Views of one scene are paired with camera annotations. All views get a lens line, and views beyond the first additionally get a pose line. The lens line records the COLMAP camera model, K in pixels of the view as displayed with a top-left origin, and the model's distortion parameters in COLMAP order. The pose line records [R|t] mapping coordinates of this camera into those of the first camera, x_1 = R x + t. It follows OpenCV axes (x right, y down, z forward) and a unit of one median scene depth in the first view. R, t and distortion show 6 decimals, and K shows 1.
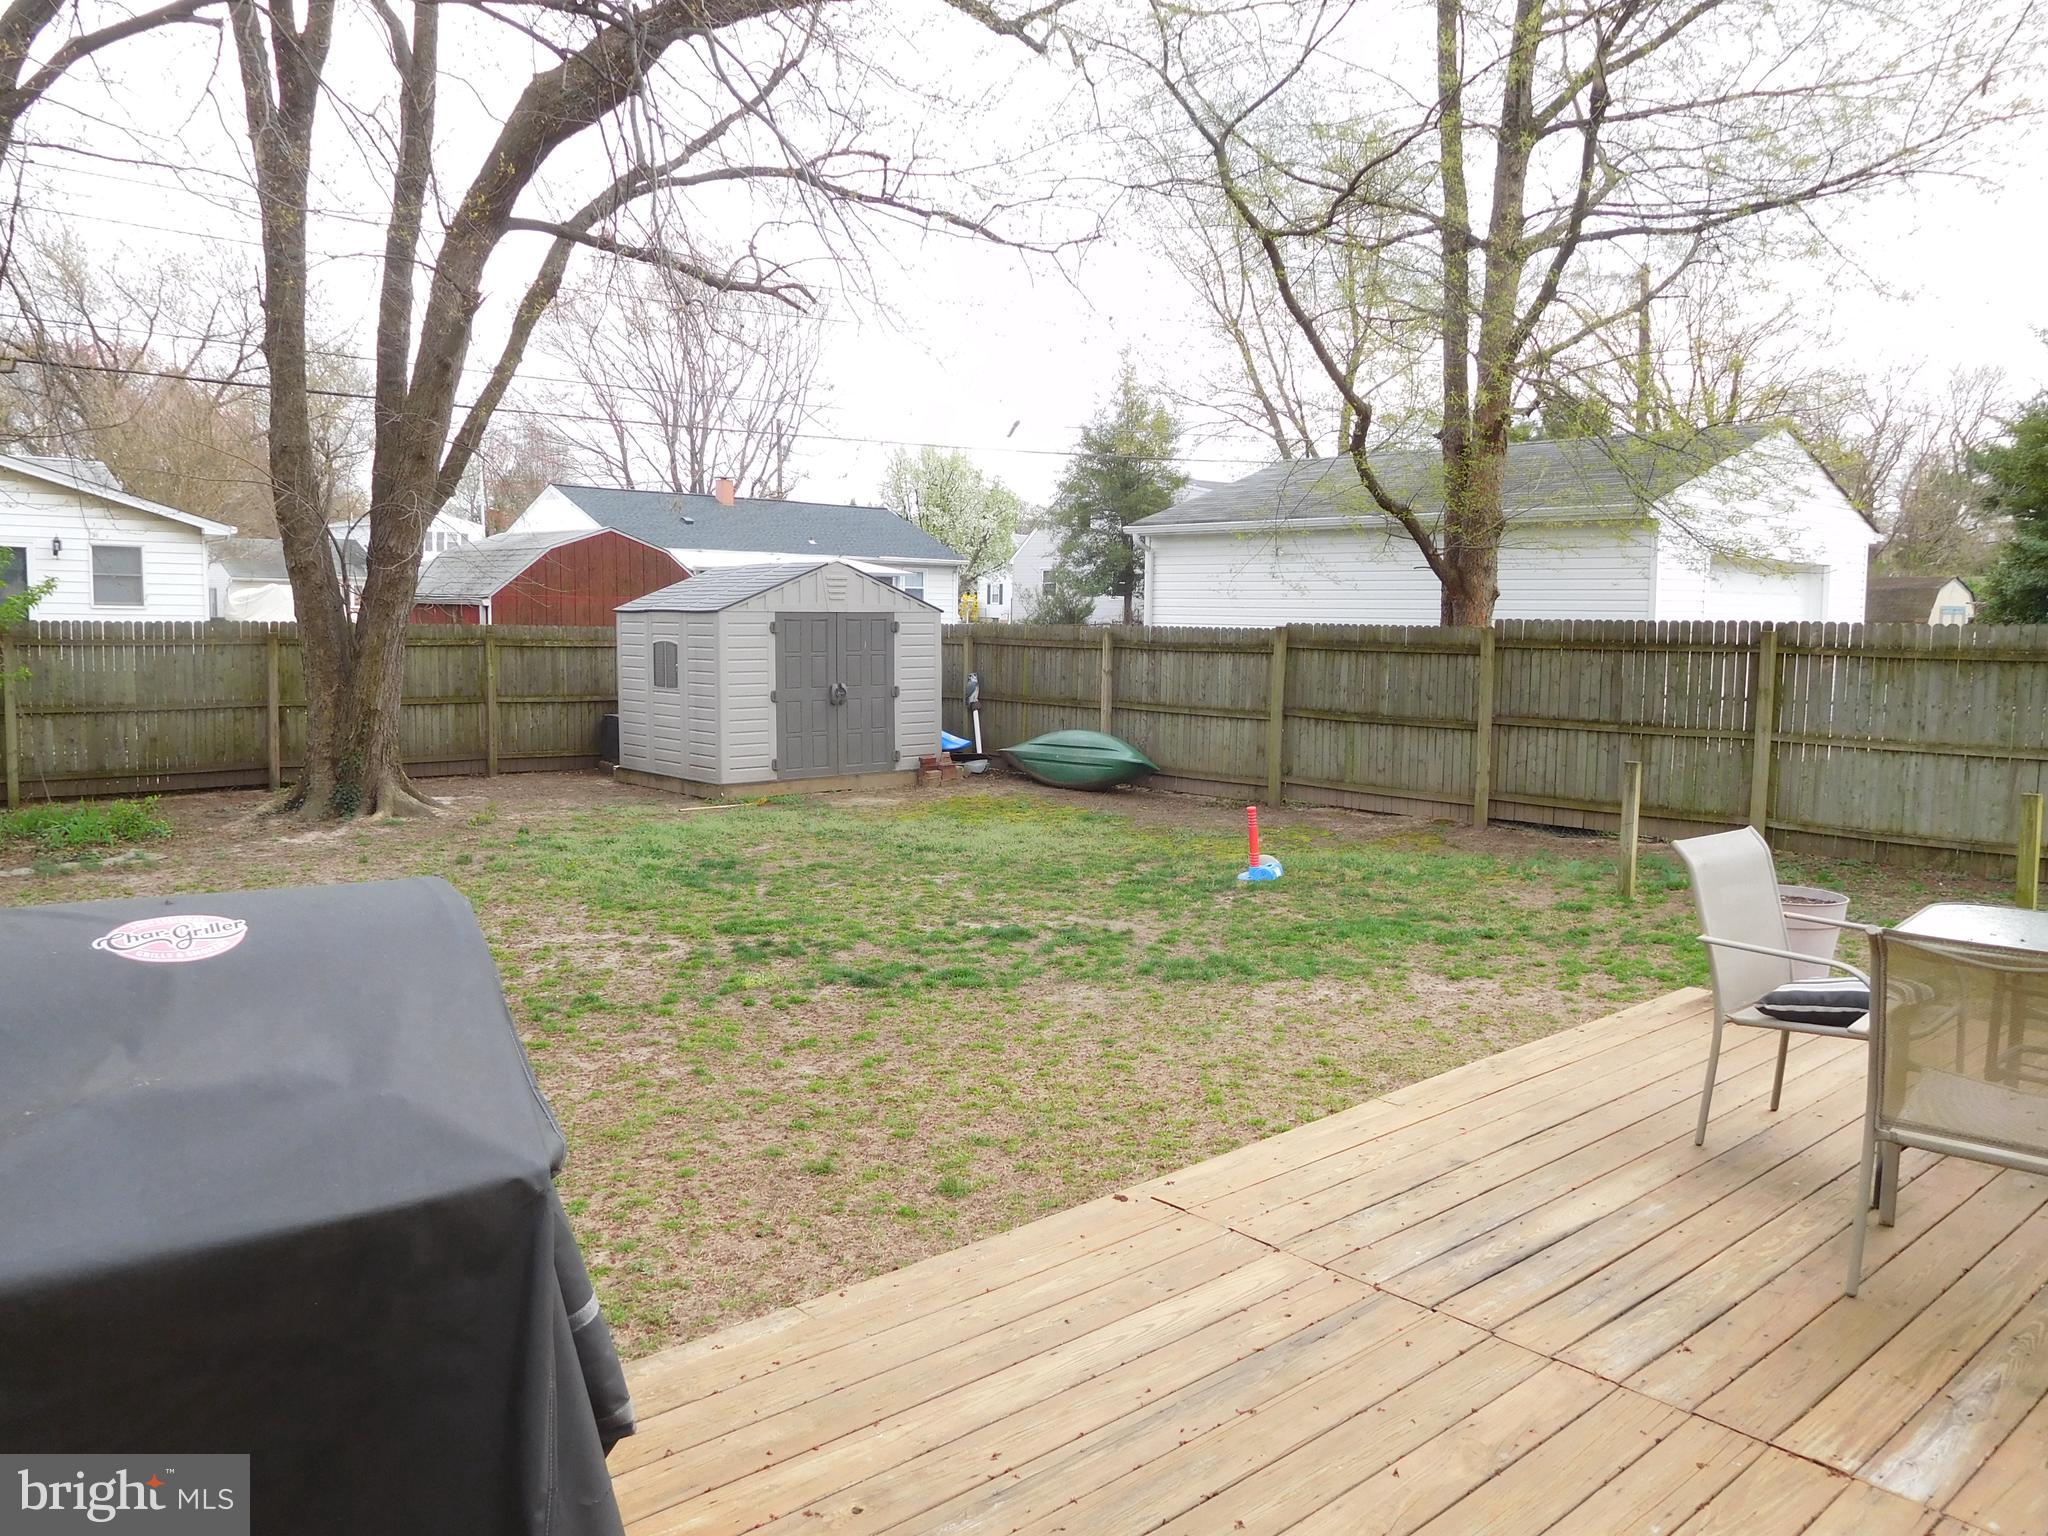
lens RADIAL K [[1563.2, 0, 1024.0], [0, 1563.2, 768.0], [0, 0, 1]] dist [0.000993, 0.010004]
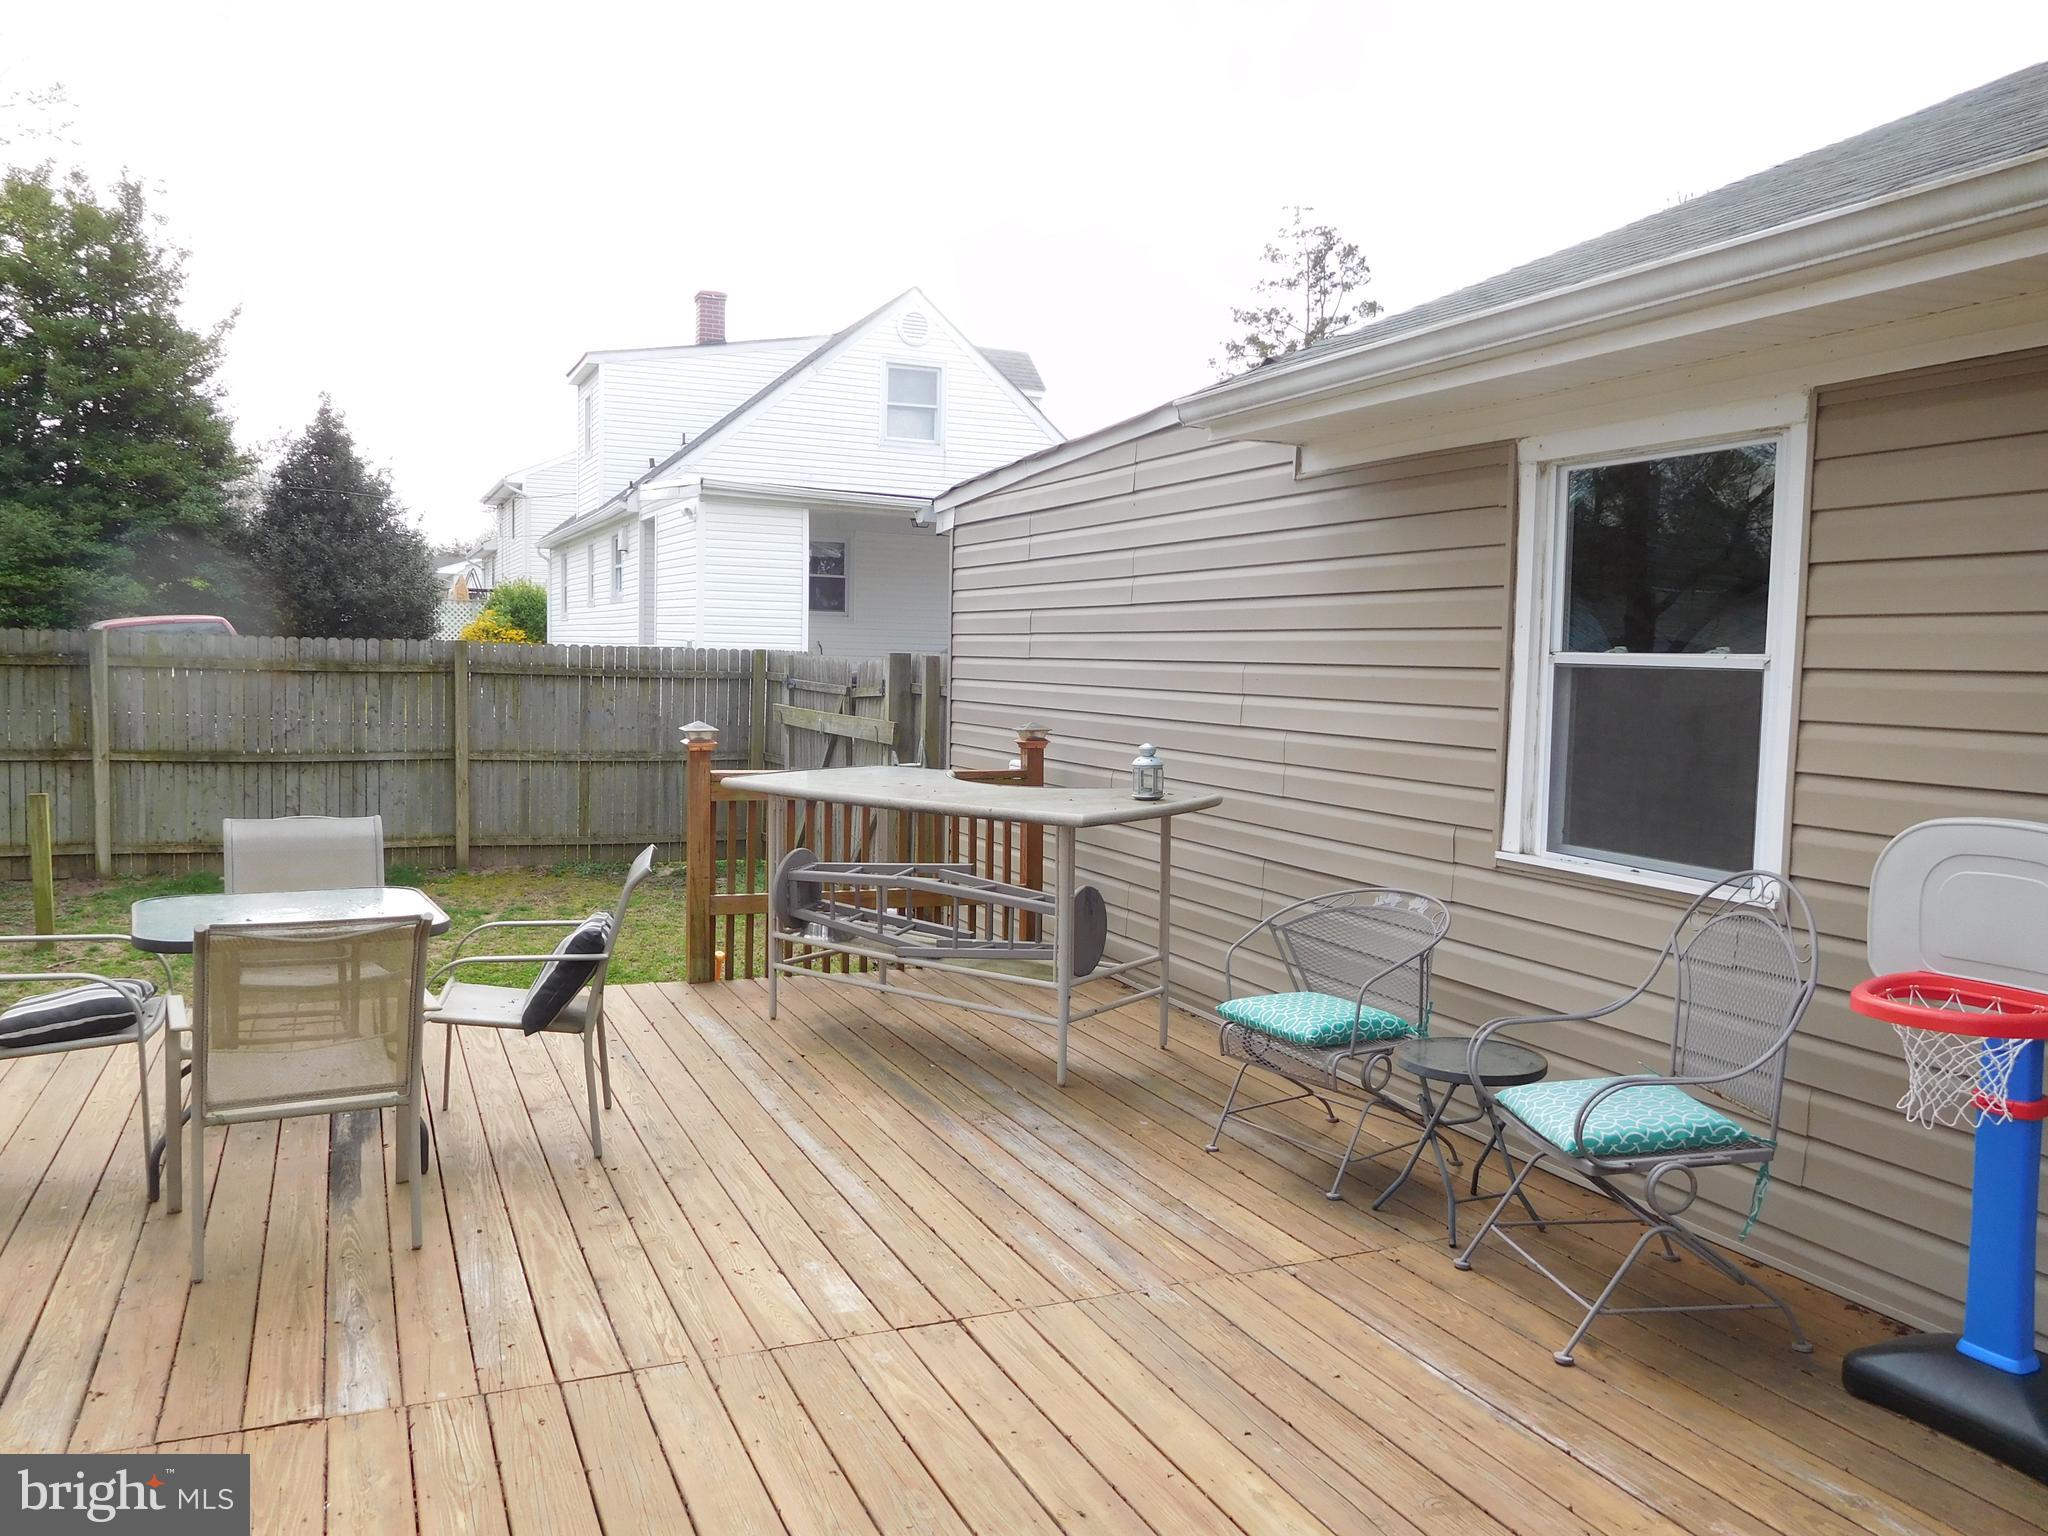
lens RADIAL K [[1552.1, 0, 1017.2], [0, 1552.1, 768.8], [0, 0, 1]] dist [-0.006862, 0.006506]
pose [[0.335479, -0.076580, 0.938930, -0.109709], [0.073656, 0.995771, 0.054899, -0.009010], [-0.939164, 0.050740, 0.339701, 0.057778]]
